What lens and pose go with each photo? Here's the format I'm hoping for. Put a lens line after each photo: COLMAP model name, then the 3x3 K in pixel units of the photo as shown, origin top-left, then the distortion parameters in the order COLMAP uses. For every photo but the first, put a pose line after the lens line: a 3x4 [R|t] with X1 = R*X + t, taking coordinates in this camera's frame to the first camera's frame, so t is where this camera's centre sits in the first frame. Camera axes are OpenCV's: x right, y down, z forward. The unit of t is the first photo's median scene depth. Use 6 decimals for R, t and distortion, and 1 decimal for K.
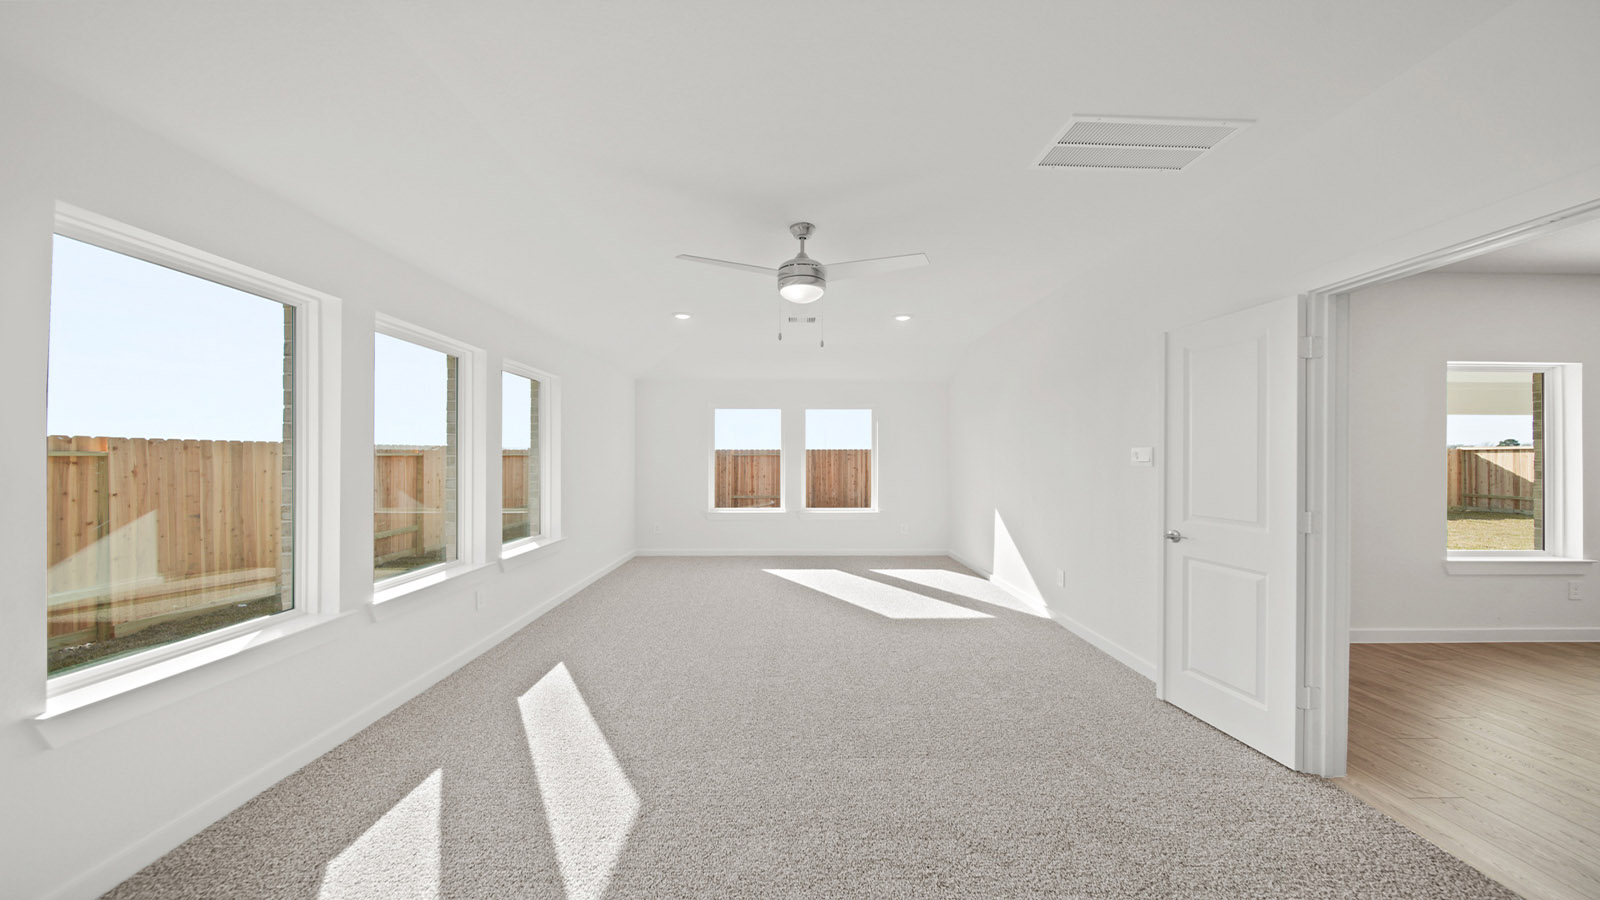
lens RADIAL K [[558.8, 0, 809.2], [0, 558.8, 455.8], [0, 0, 1]] dist [-0.000769, 0.000012]
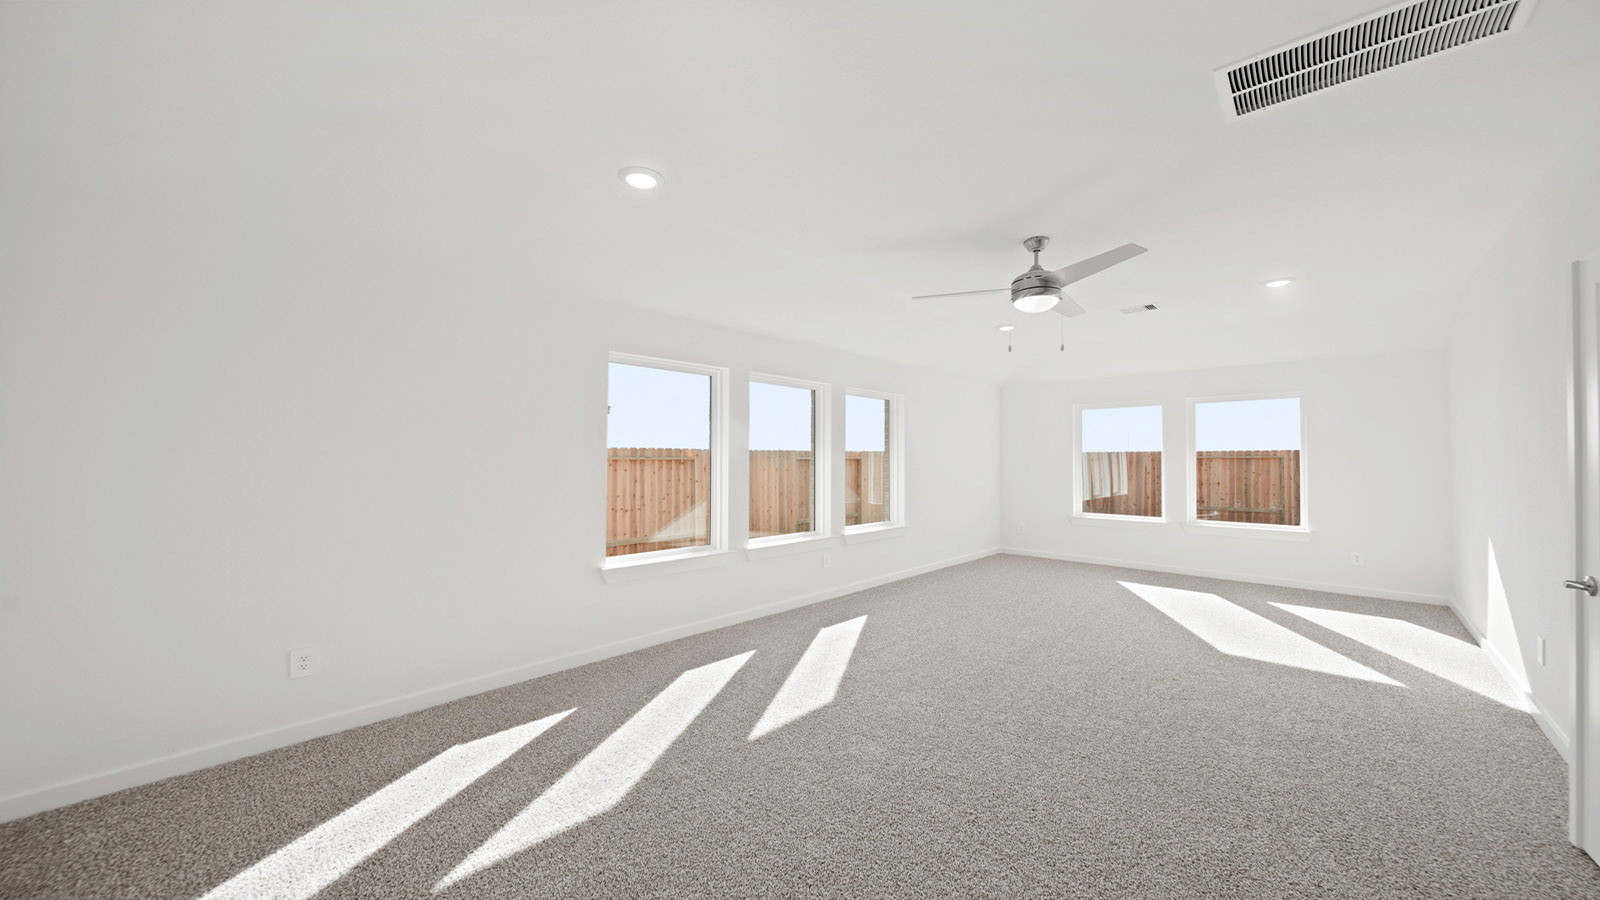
lens RADIAL K [[558.8, 0, 809.2], [0, 558.8, 455.8], [0, 0, 1]] dist [-0.000769, 0.000012]
pose [[0.716979, -0.005589, -0.697072, 0.263391], [0.002130, 0.999981, -0.005826, -0.000069], [0.697092, 0.002692, 0.716977, -0.029183]]
